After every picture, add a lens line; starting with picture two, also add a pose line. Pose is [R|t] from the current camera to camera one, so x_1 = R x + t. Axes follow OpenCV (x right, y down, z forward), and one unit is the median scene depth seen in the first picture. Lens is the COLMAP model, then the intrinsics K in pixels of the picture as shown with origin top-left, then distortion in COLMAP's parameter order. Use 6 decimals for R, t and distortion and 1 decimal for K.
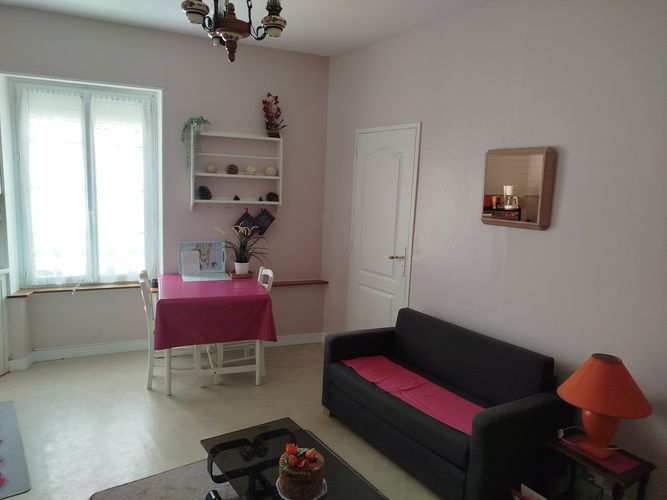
lens RADIAL K [[466.8, 0, 335.0], [0, 466.8, 247.1], [0, 0, 1]] dist [0.001504, 0.002175]
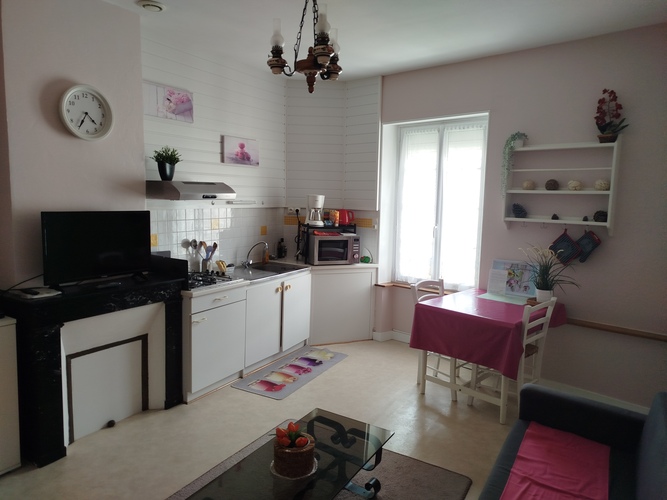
lens RADIAL K [[466.8, 0, 335.0], [0, 466.8, 247.1], [0, 0, 1]] dist [0.001504, 0.002175]
pose [[0.411540, 0.070916, -0.908629, 0.430831], [-0.127078, 0.991694, 0.019842, -0.013659], [0.902489, 0.107301, 0.417134, 0.269236]]
